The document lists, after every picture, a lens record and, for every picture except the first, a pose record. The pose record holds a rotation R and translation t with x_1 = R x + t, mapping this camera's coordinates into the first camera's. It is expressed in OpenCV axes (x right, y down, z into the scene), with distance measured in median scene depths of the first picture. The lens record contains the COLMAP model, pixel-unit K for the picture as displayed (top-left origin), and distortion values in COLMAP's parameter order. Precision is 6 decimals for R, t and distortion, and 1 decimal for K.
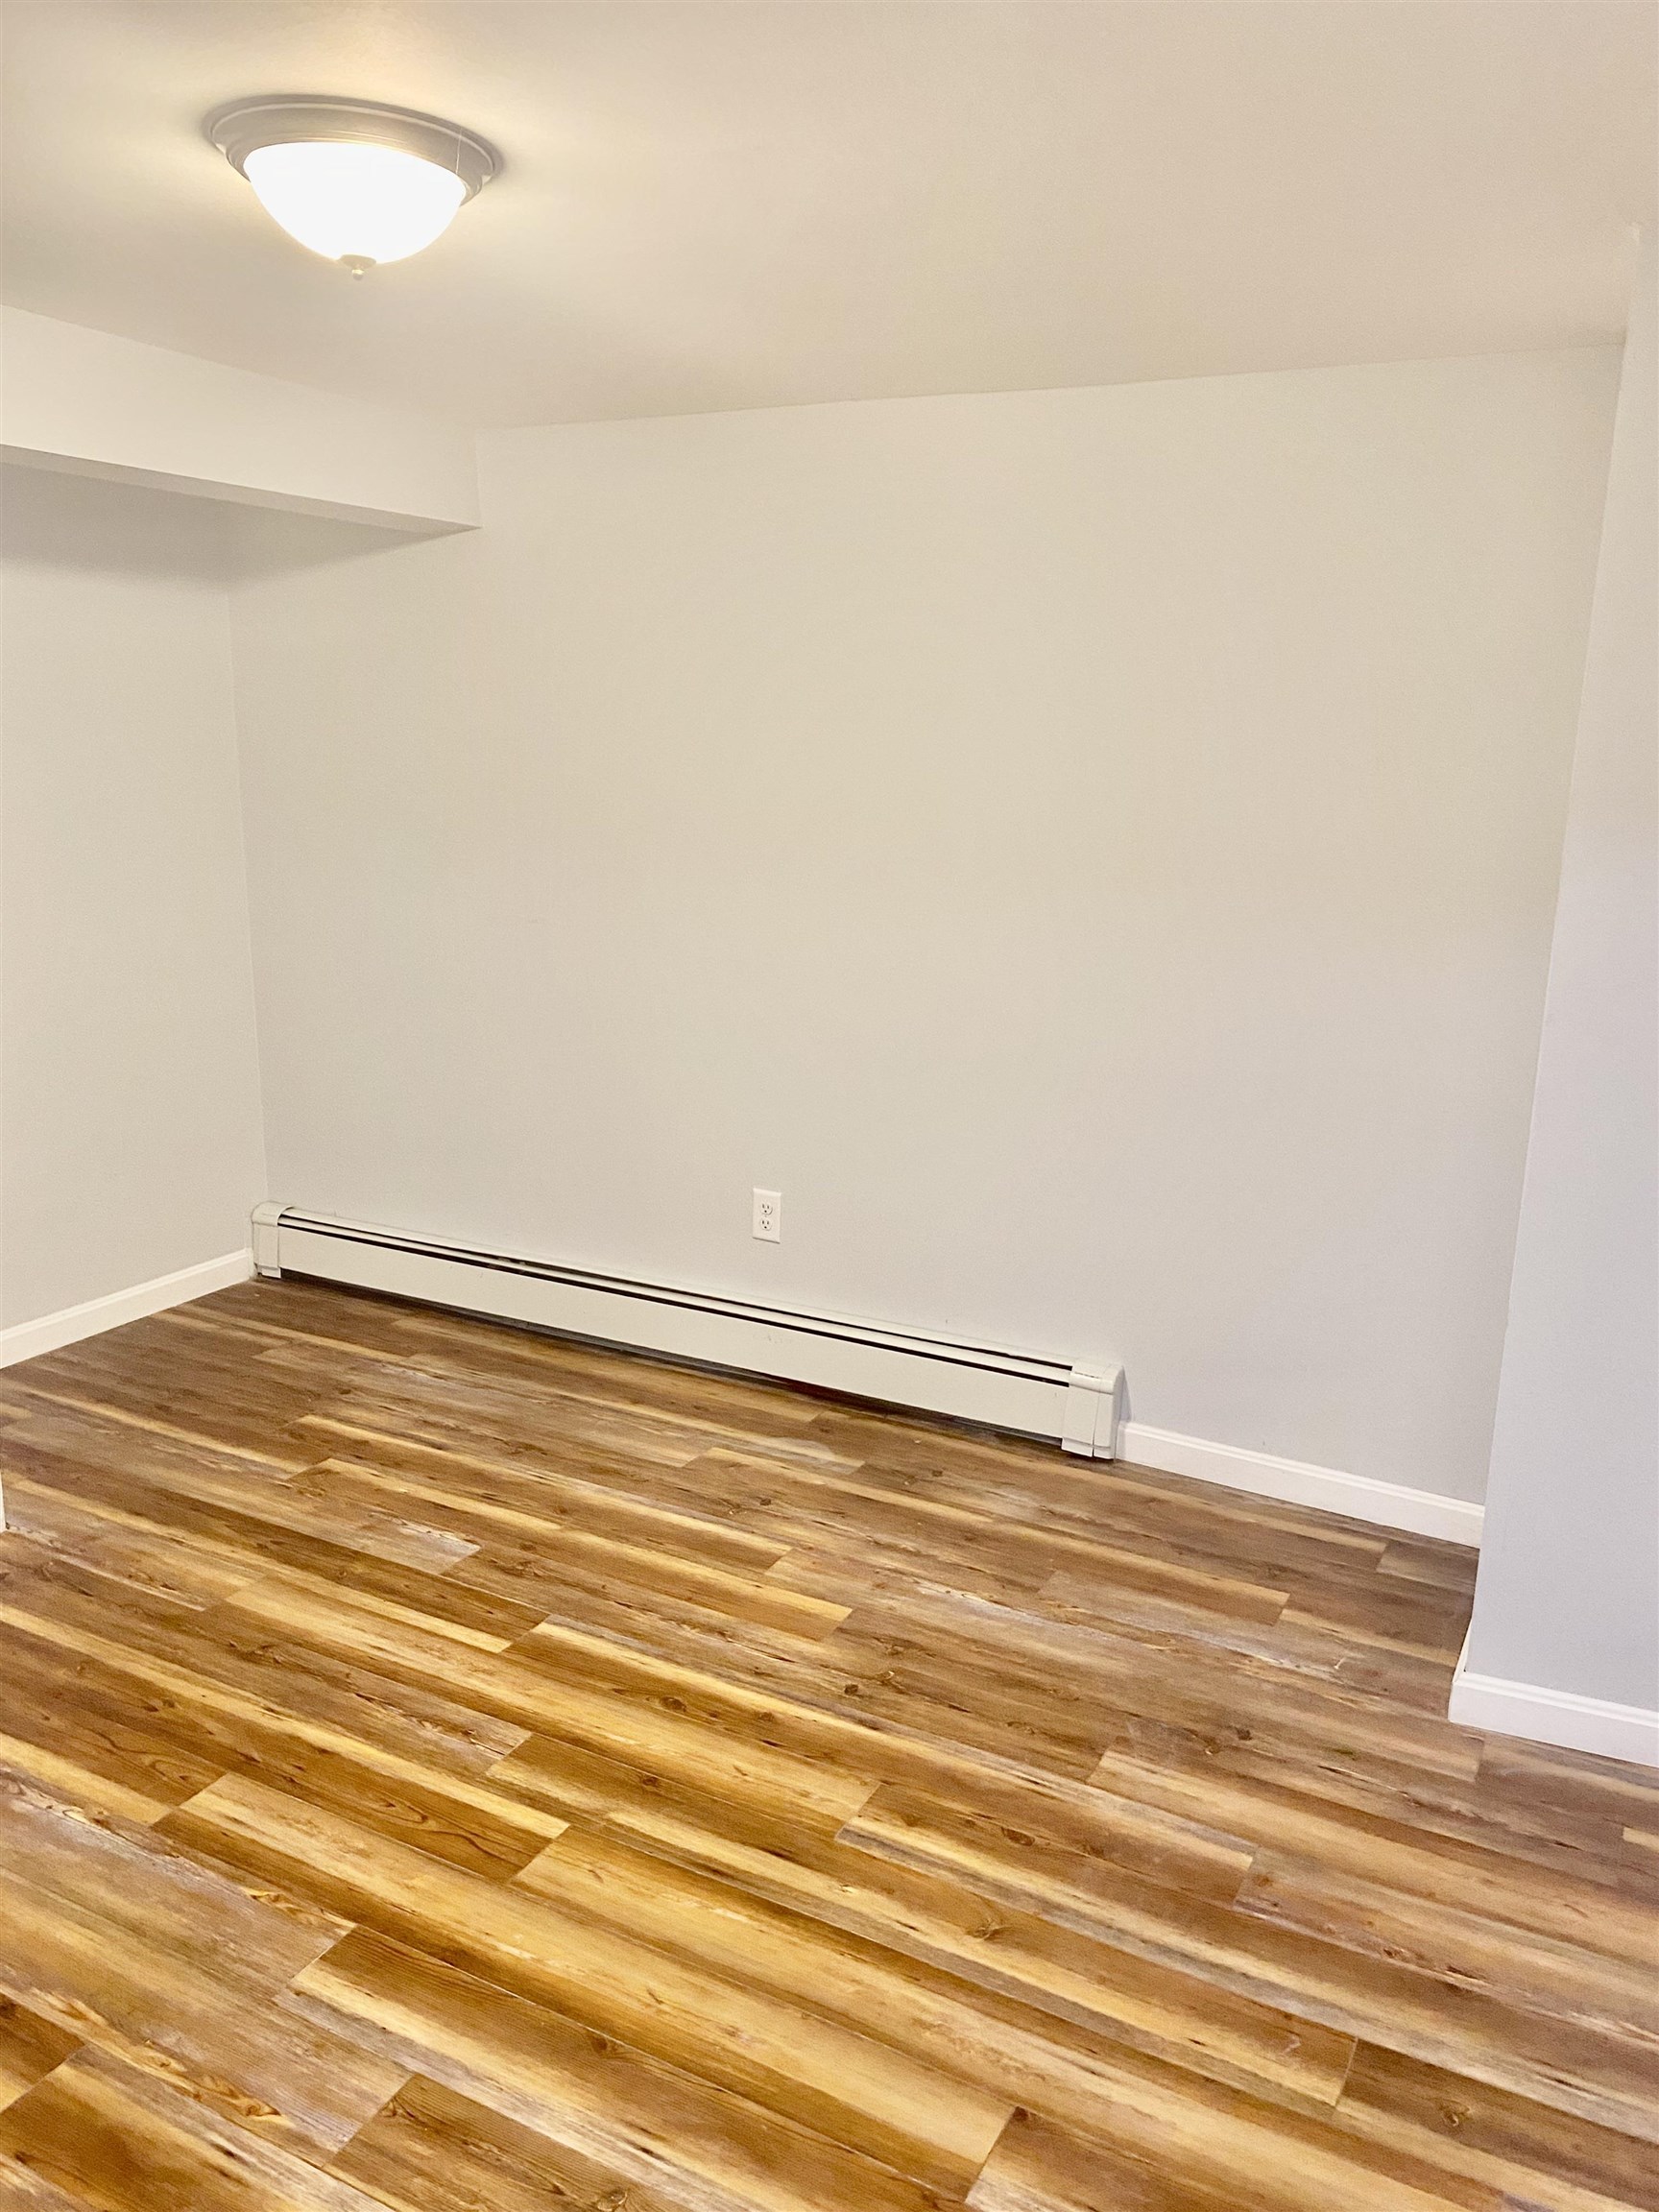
lens RADIAL K [[1672.1, 0, 830.3], [0, 1672.1, 1106.7], [0, 0, 1]] dist [0.001421, -0.003723]
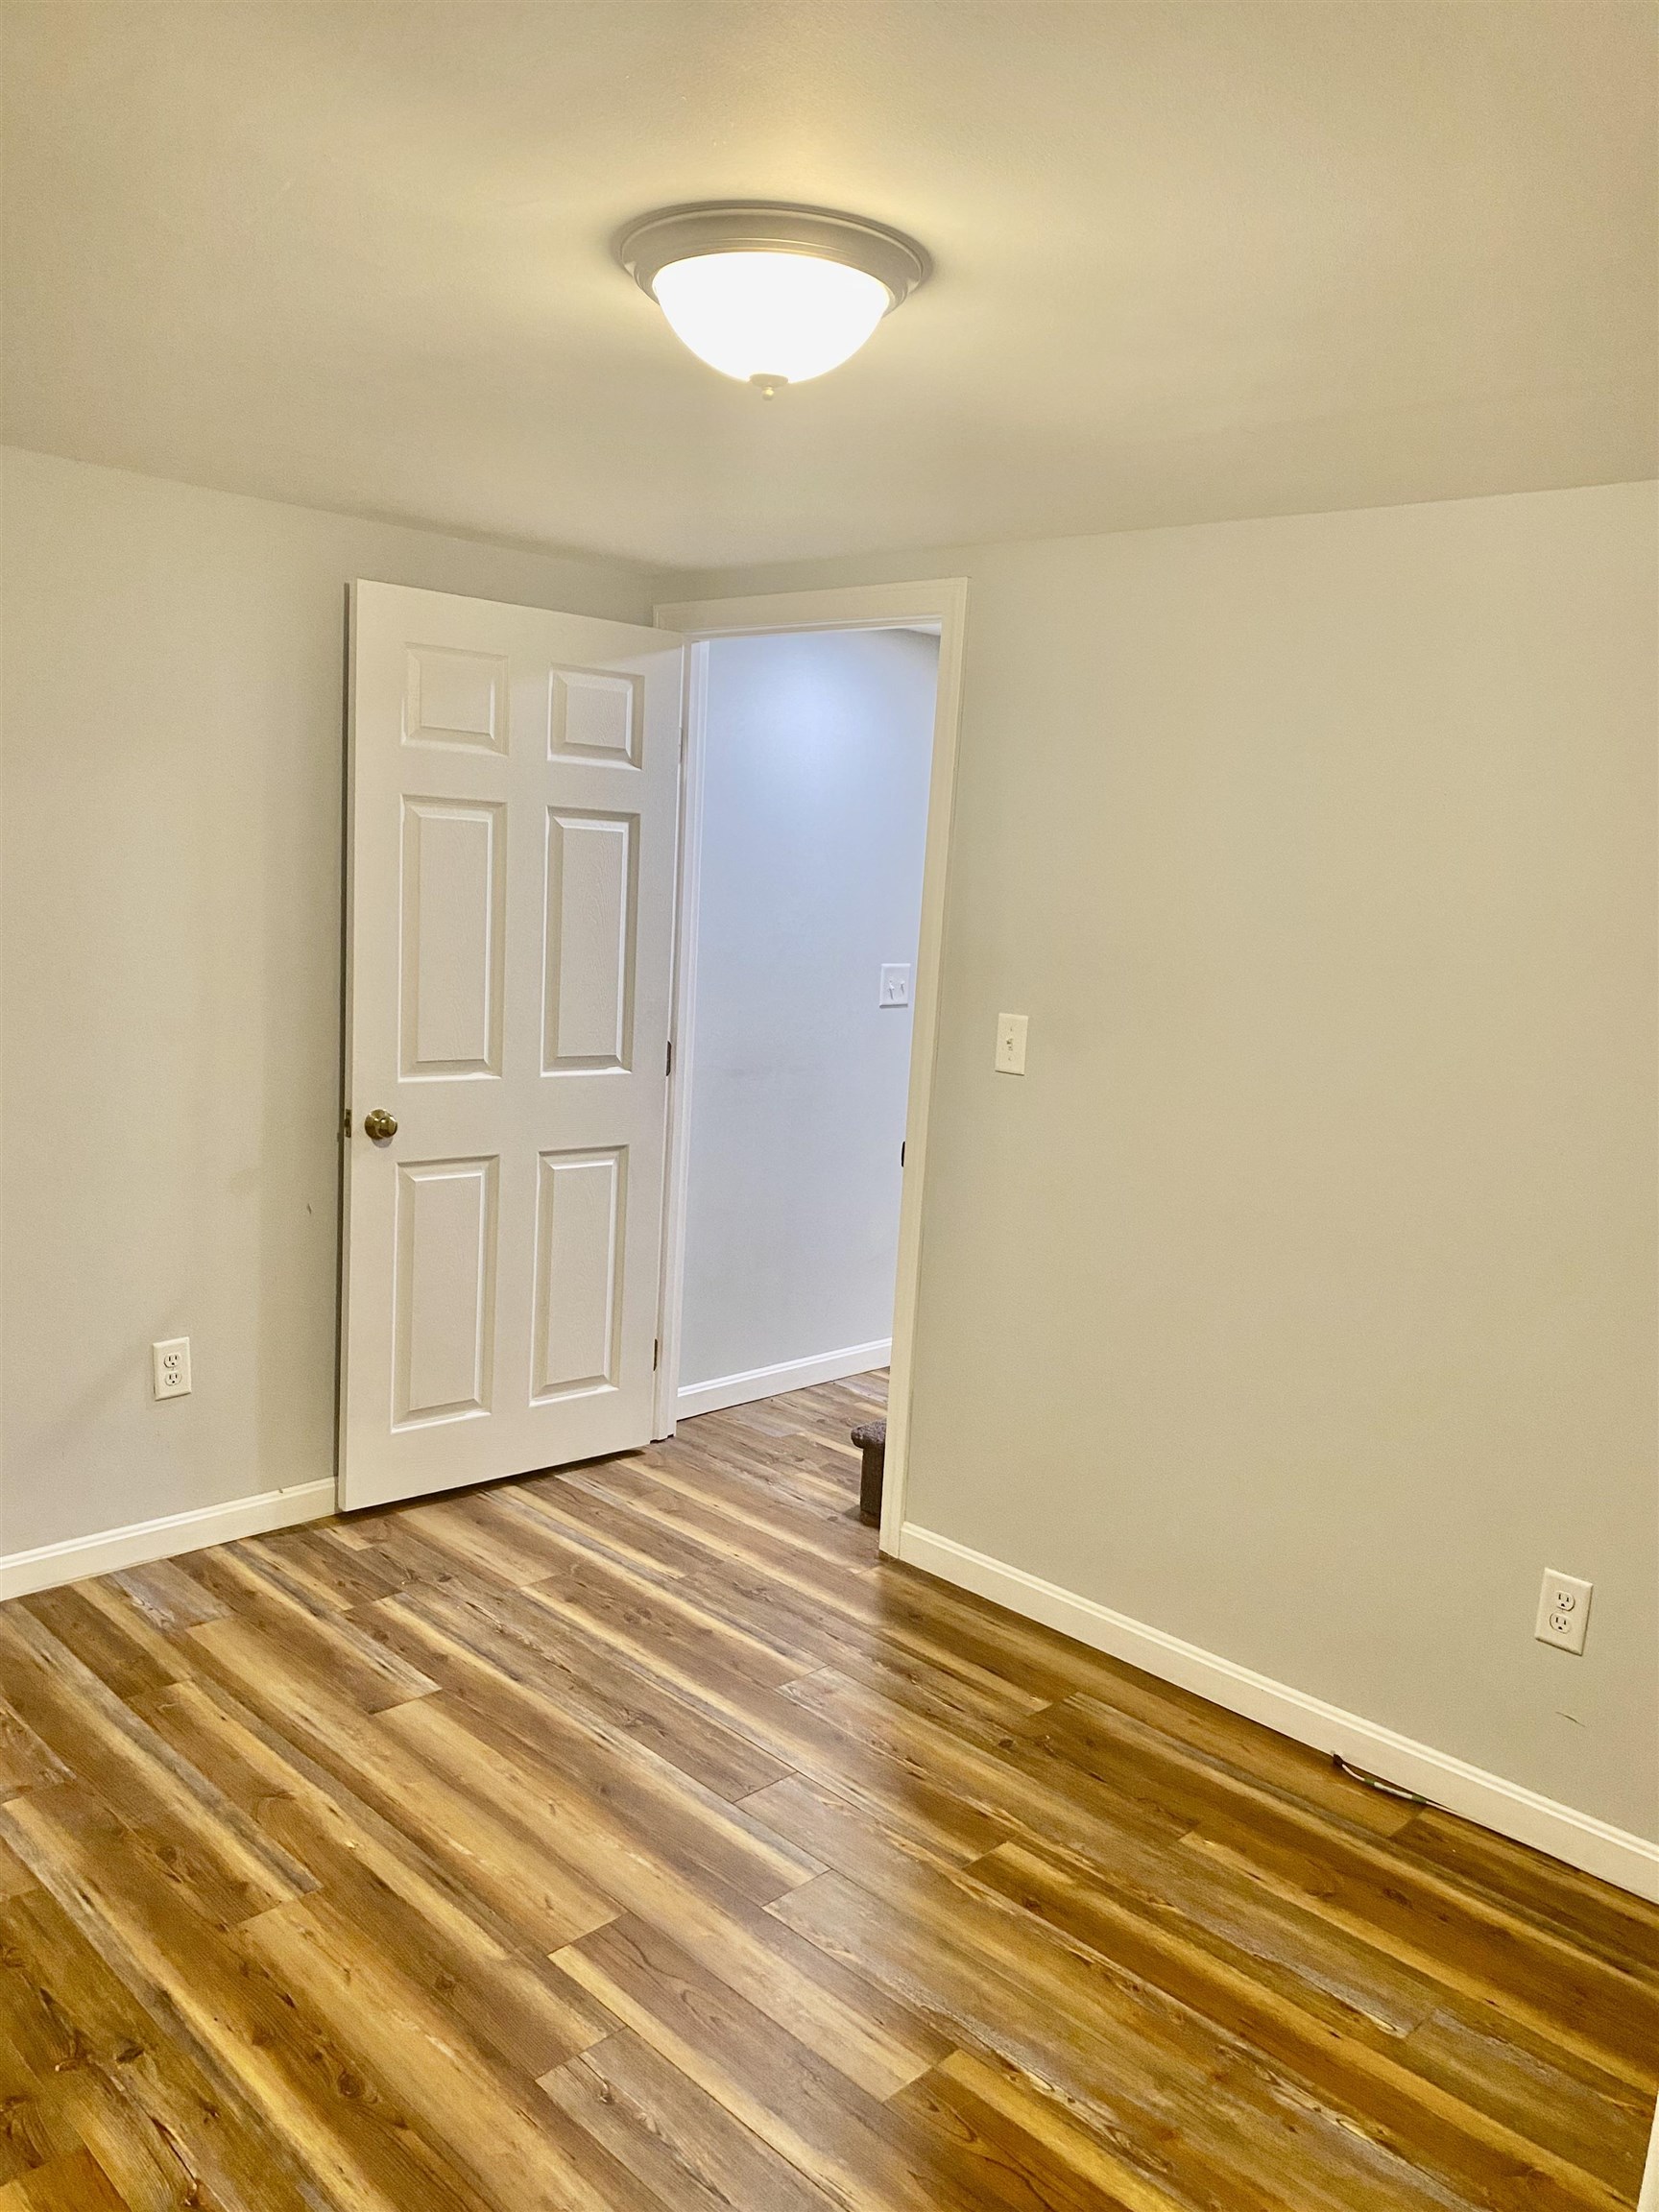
lens RADIAL K [[1672.1, 0, 830.9], [0, 1672.1, 1108.9], [0, 0, 1]] dist [0.001421, -0.003723]
pose [[-0.953037, -0.126514, 0.275163, -0.539631], [-0.018404, 0.931081, 0.364347, -0.413937], [-0.302295, 0.342172, -0.889683, 1.705732]]
